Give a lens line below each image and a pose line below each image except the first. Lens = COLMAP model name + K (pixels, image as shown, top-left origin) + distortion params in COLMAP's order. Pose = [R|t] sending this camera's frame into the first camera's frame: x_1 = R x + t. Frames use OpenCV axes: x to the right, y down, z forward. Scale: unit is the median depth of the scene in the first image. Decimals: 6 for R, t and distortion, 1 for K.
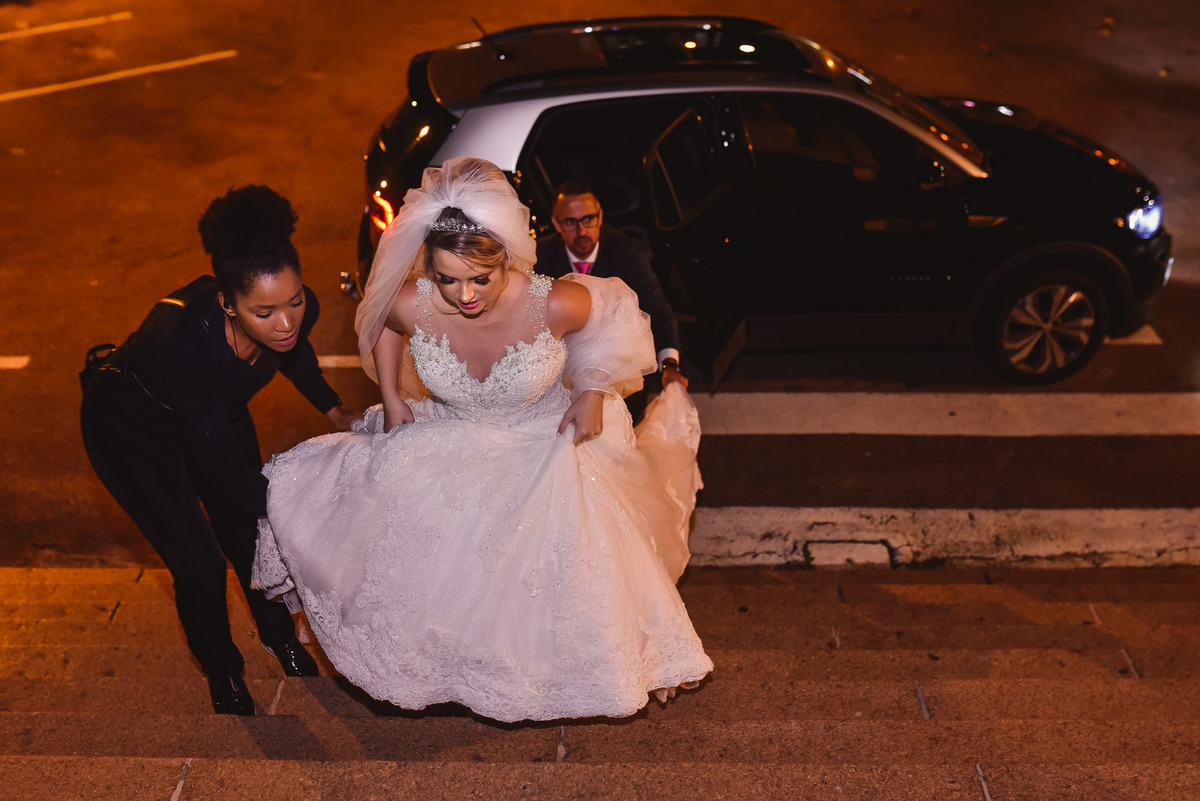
lens RADIAL K [[1166.0, 0, 596.8], [0, 1166.0, 406.4], [0, 0, 1]] dist [-0.020097, 0.000000]
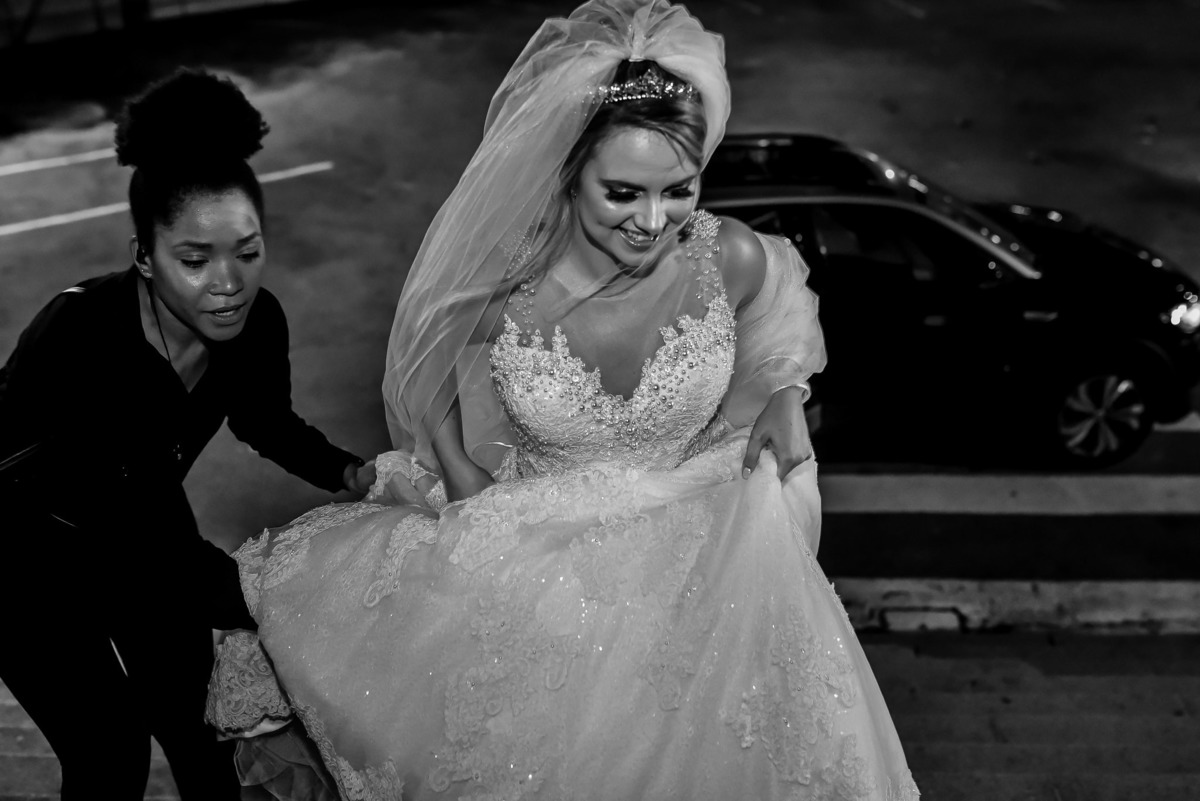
lens RADIAL K [[1166.0, 0, 601.7], [0, 1166.0, 393.1], [0, 0, 1]] dist [-0.020097, 0.000000]
pose [[0.999259, -0.000643, -0.038474, -0.036597], [-0.002965, 0.995602, -0.093637, 0.015950], [0.038365, 0.093682, 0.994863, -0.101273]]
